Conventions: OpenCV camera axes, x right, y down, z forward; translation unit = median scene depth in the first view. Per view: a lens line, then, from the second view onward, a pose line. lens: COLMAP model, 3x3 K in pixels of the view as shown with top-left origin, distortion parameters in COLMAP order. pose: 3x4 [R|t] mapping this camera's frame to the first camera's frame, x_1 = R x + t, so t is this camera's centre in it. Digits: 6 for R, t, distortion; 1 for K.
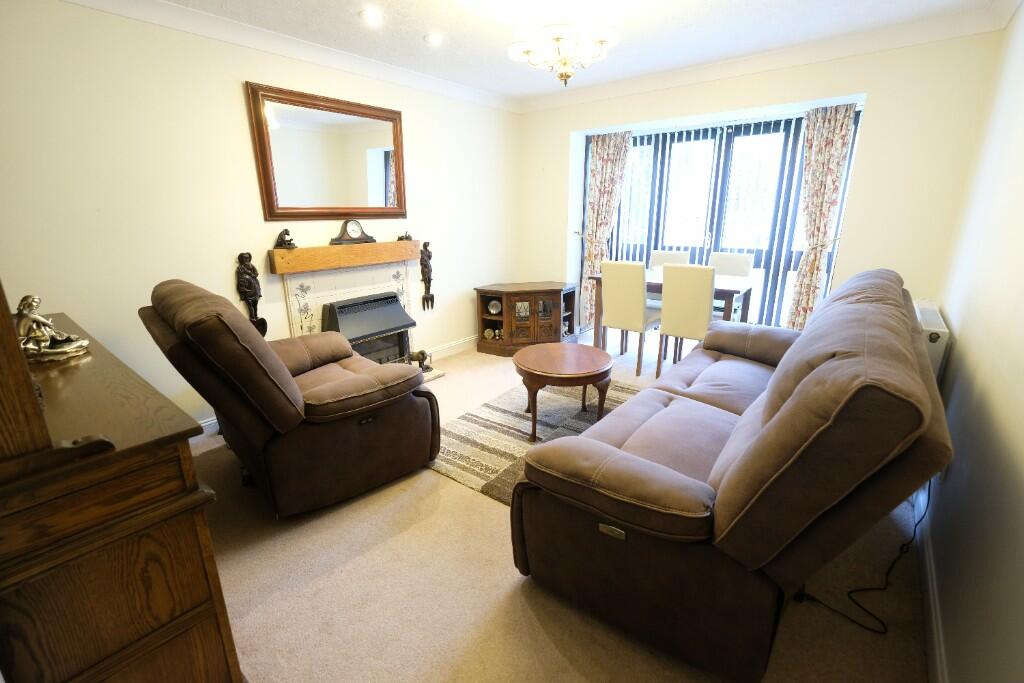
lens RADIAL K [[445.6, 0, 512.3], [0, 445.6, 335.5], [0, 0, 1]] dist [0.000071, -0.000131]
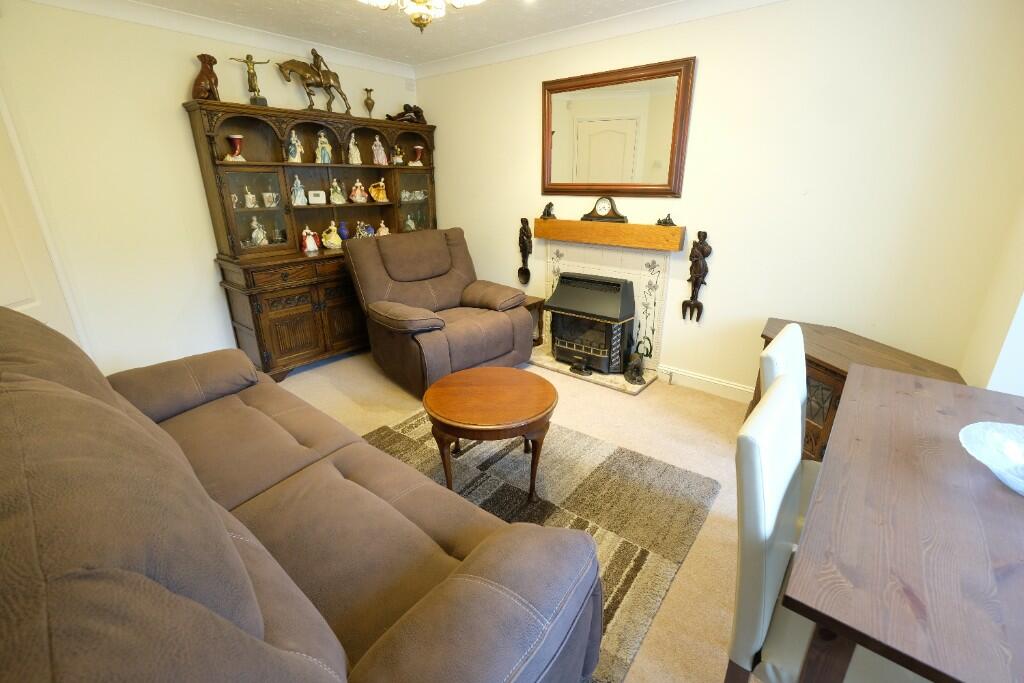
lens RADIAL K [[439.8, 0, 532.7], [0, 439.8, 340.7], [0, 0, 1]] dist [-0.000064, -0.000056]
pose [[0.013234, 0.341021, -0.939963, 0.652895], [-0.275811, 0.904821, 0.324388, -0.240499], [0.961121, 0.254959, 0.106032, 0.814825]]
